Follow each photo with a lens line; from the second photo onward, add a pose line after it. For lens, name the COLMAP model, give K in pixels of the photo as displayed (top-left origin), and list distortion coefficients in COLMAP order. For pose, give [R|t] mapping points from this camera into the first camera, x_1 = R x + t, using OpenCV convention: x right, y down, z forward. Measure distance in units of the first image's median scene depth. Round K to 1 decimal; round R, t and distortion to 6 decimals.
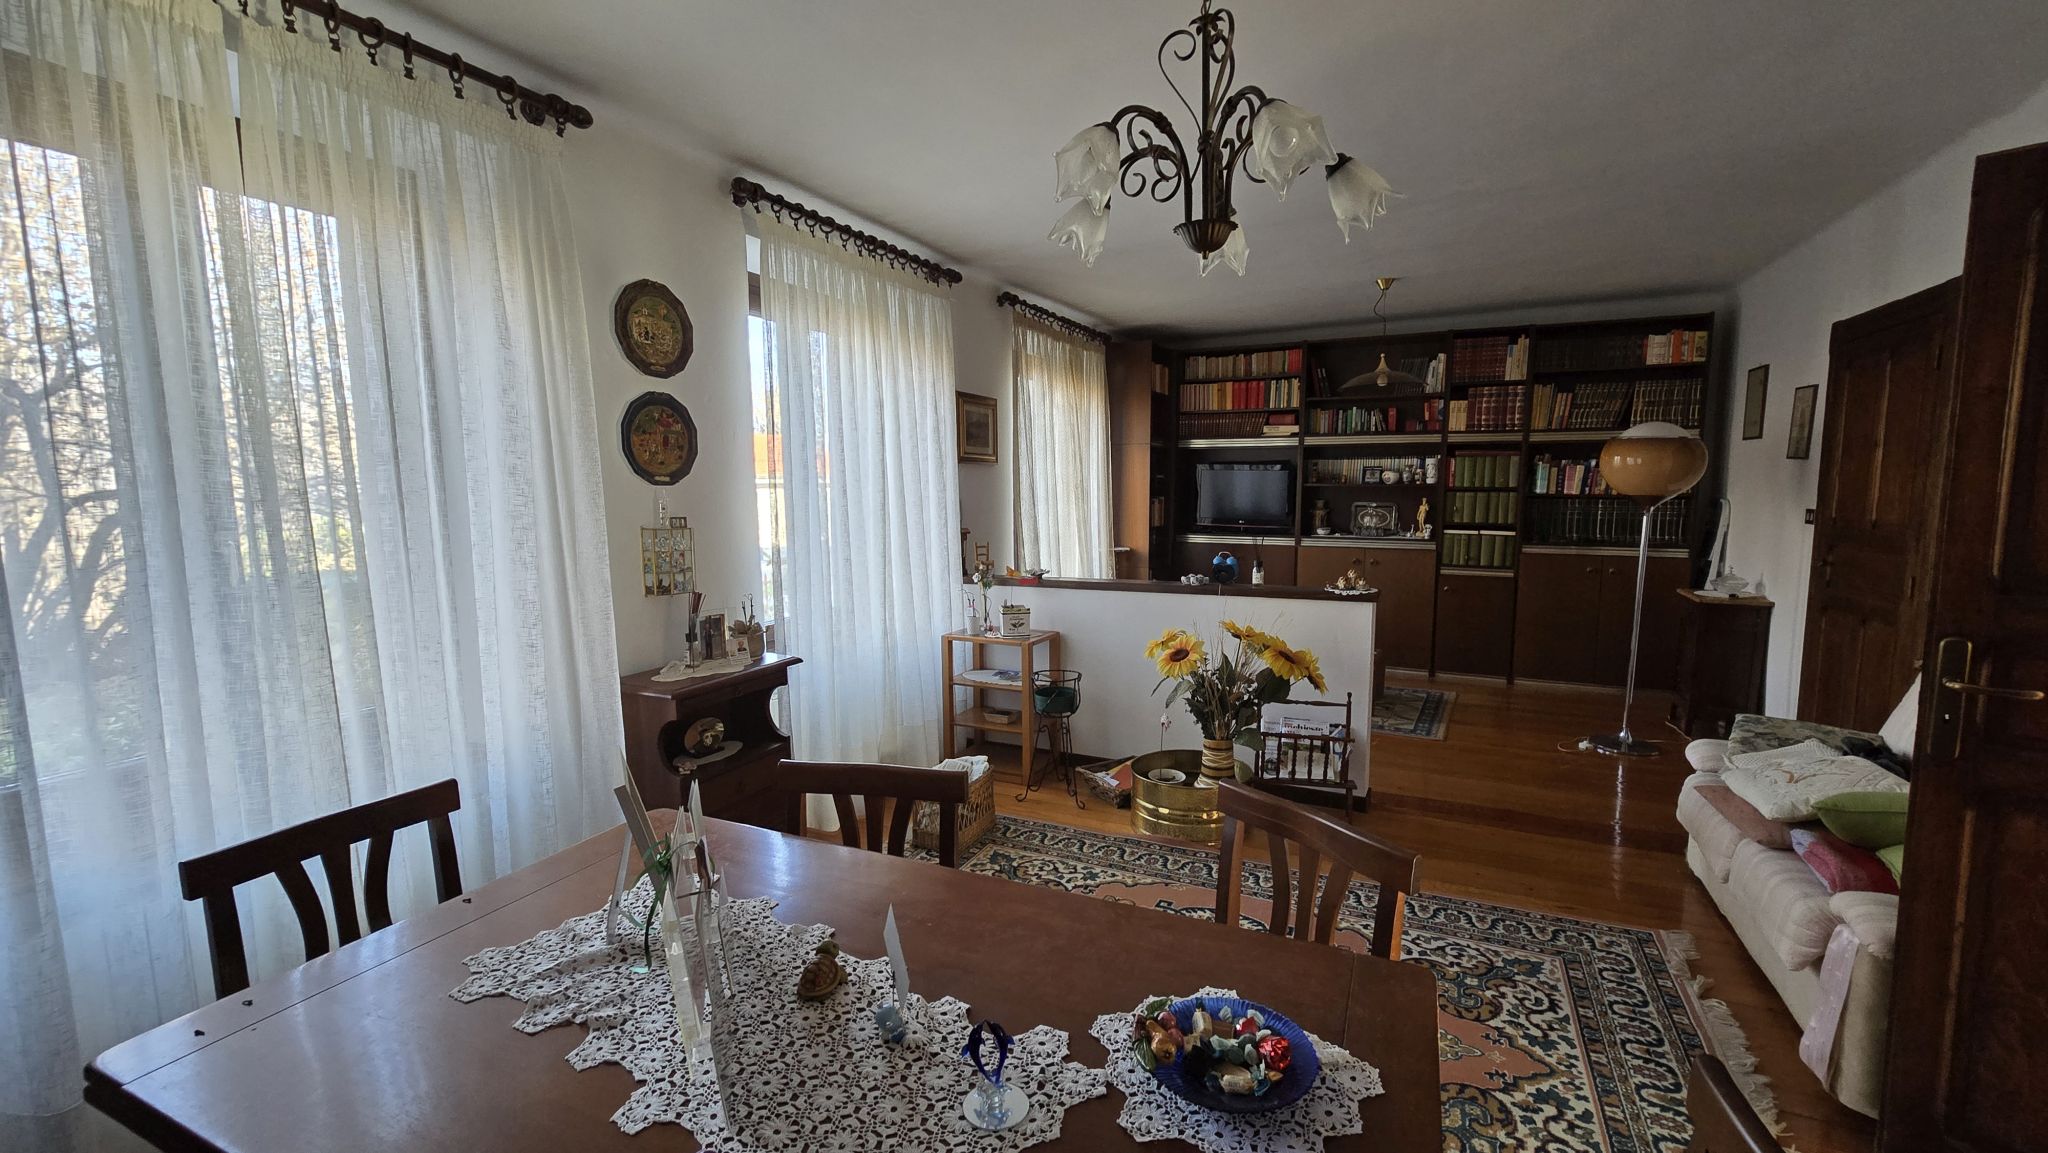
lens RADIAL K [[824.9, 0, 1033.3], [0, 824.9, 578.5], [0, 0, 1]] dist [-0.008705, 0.000325]
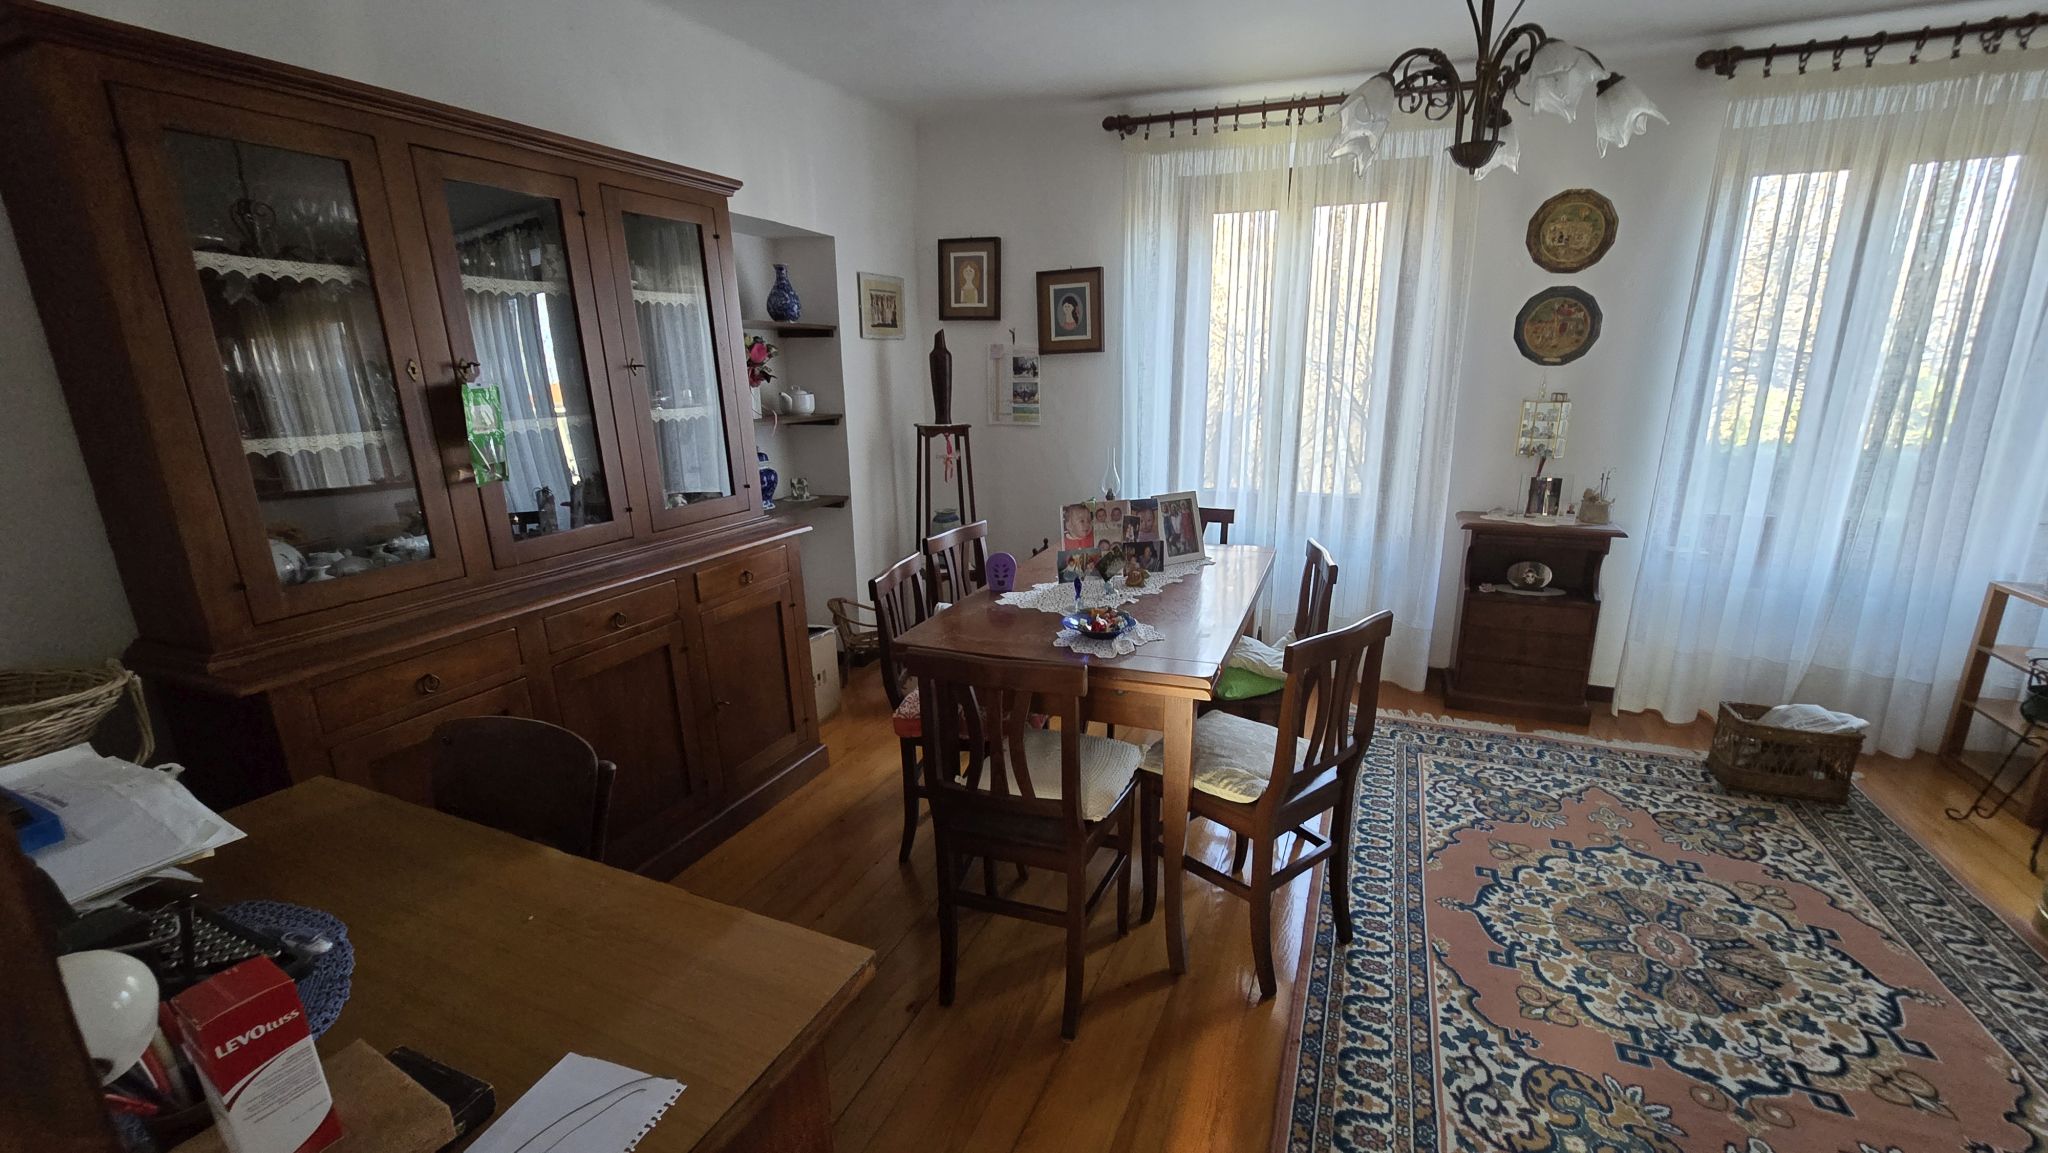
lens RADIAL K [[824.9, 0, 1044.1], [0, 824.9, 585.6], [0, 0, 1]] dist [-0.008705, 0.000325]
pose [[0.050121, 0.261672, -0.963855, 0.763539], [-0.107626, 0.960863, 0.255263, -0.029880], [0.992927, 0.090942, 0.076322, 0.190564]]
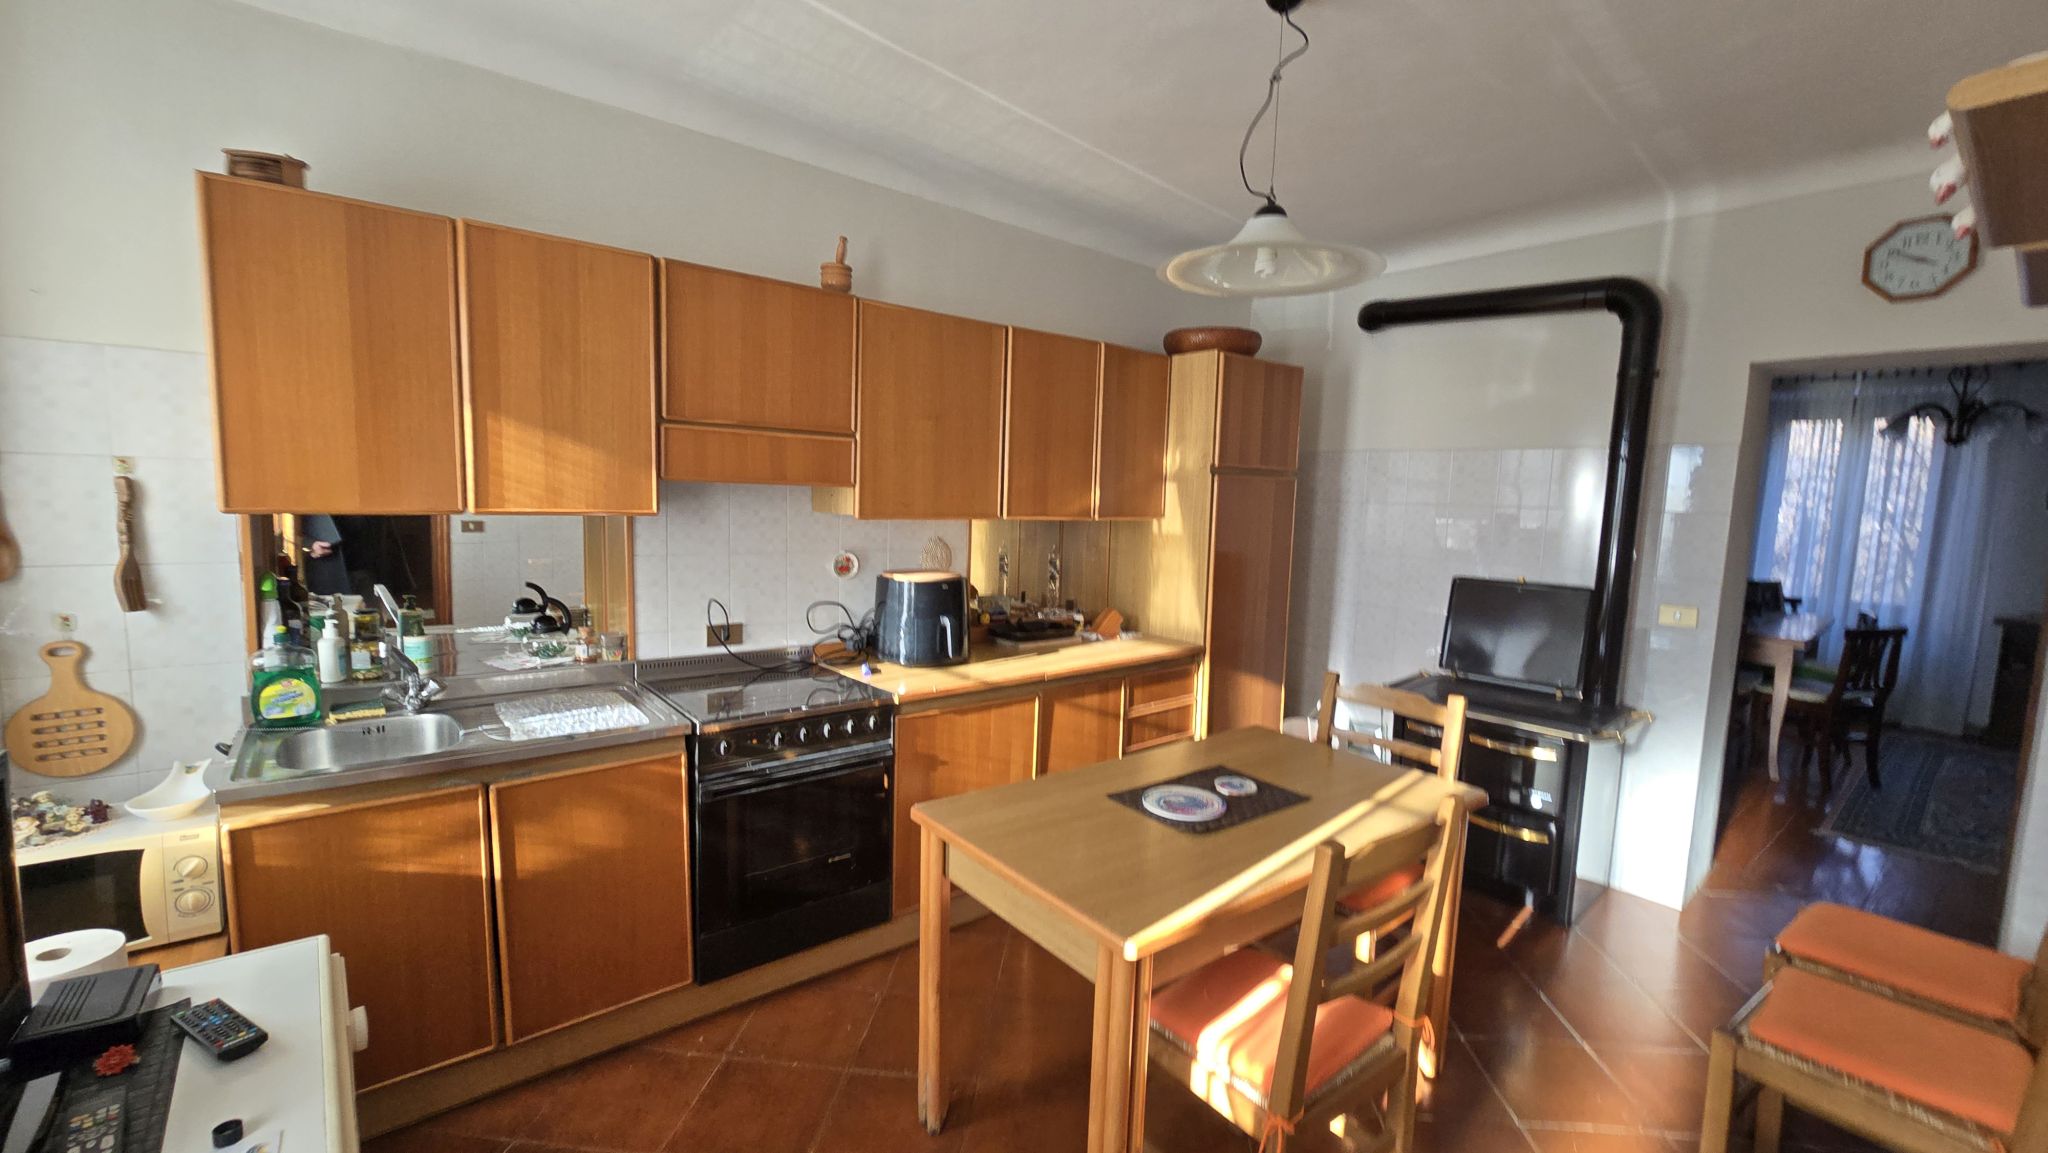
lens RADIAL K [[824.9, 0, 1018.3], [0, 824.9, 576.0], [0, 0, 1]] dist [-0.008705, 0.000325]
pose [[-0.443889, 0.098199, -0.890685, 2.256423], [-0.129831, 0.976441, 0.172358, -0.012840], [0.886626, 0.192146, -0.420682, -0.331701]]
